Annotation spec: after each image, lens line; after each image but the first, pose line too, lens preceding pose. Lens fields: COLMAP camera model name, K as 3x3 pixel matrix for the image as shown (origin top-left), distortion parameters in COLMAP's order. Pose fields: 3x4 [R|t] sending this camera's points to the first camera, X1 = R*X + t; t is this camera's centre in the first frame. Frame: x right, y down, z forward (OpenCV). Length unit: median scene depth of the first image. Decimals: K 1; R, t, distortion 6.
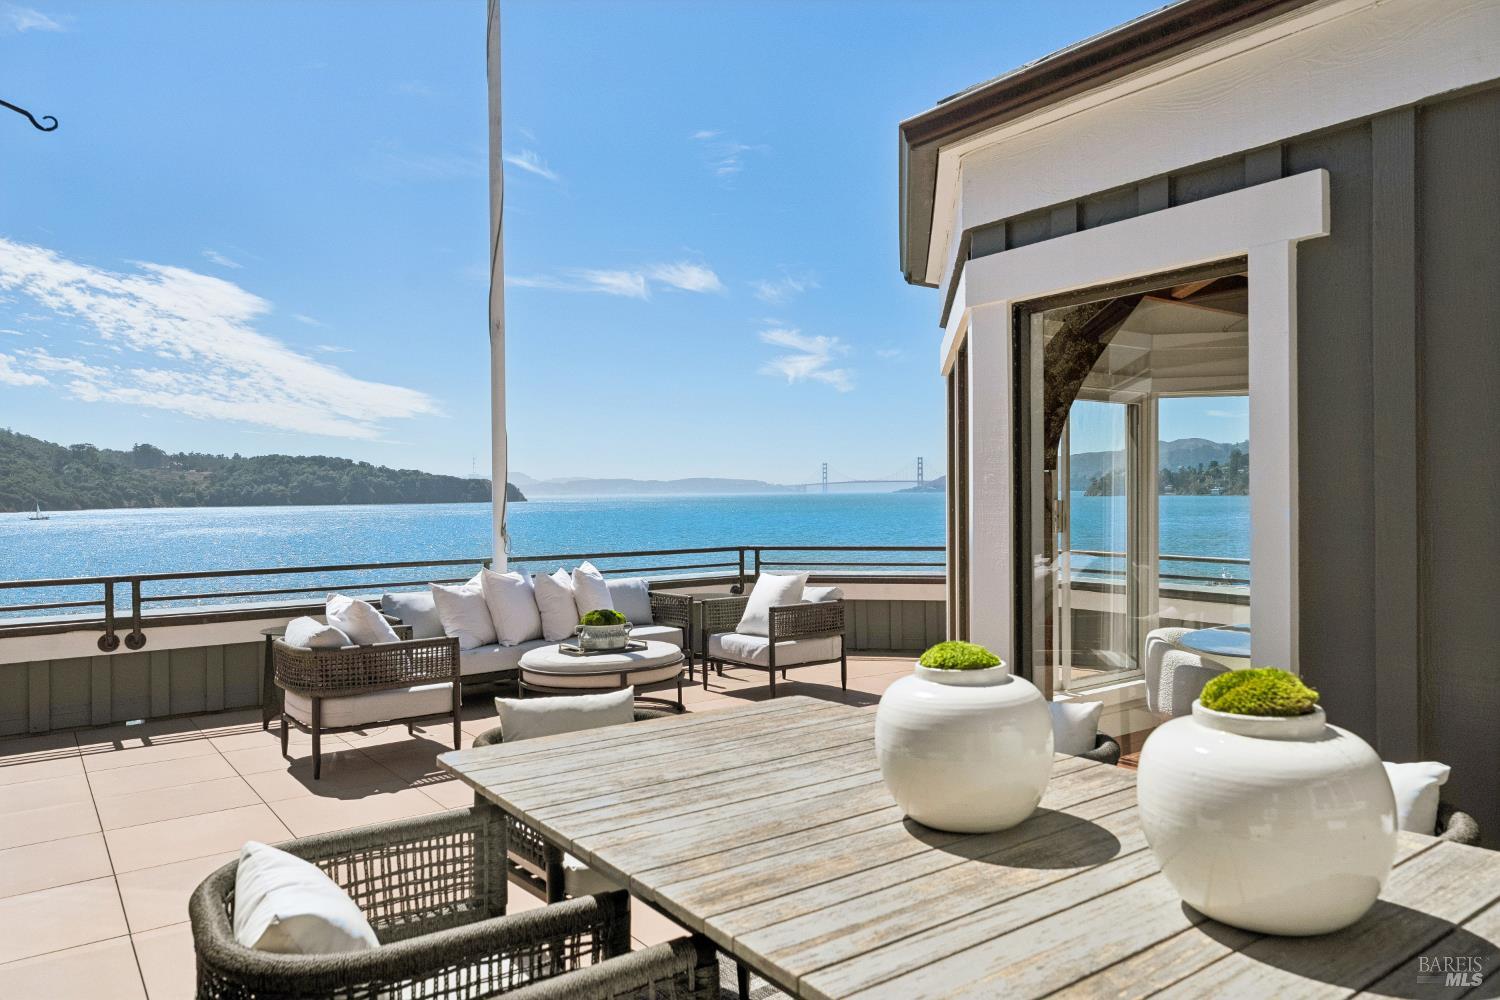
lens RADIAL K [[965.1, 0, 751.2], [0, 965.1, 486.9], [0, 0, 1]] dist [-0.004465, -0.003612]
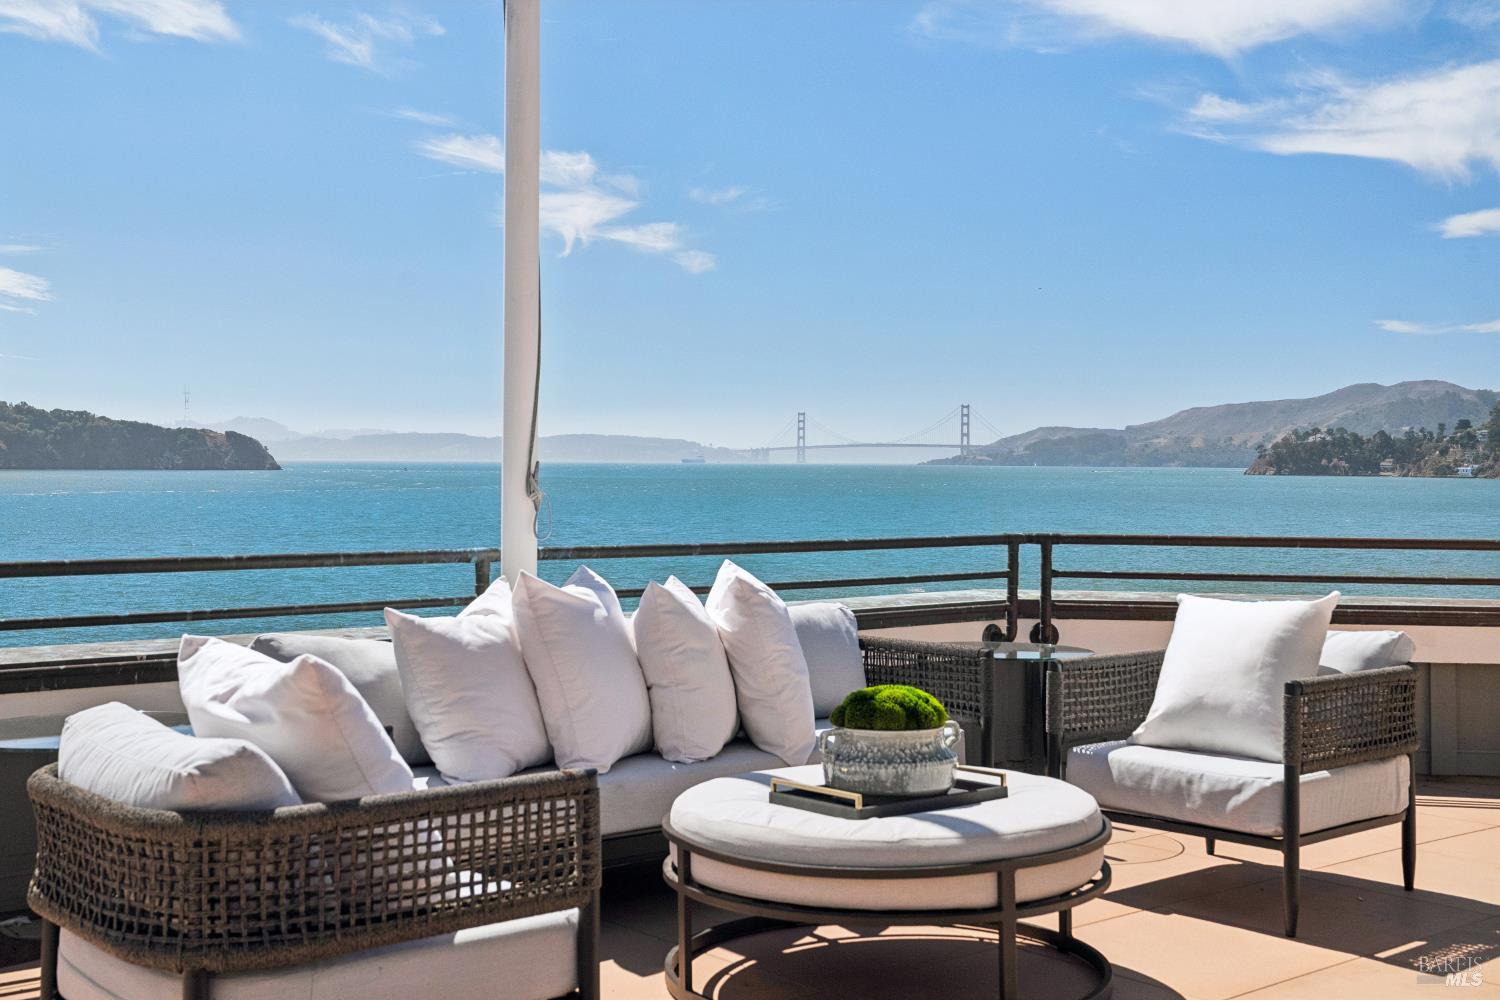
lens RADIAL K [[1671.4, 0, 742.8], [0, 1671.4, 498.9], [0, 0, 1]] dist [0.009085, 0.000000]
pose [[0.999012, 0.015384, 0.041695, -0.213385], [-0.016565, 0.999467, 0.028132, 0.034174], [-0.041240, -0.028795, 0.998734, 0.325437]]
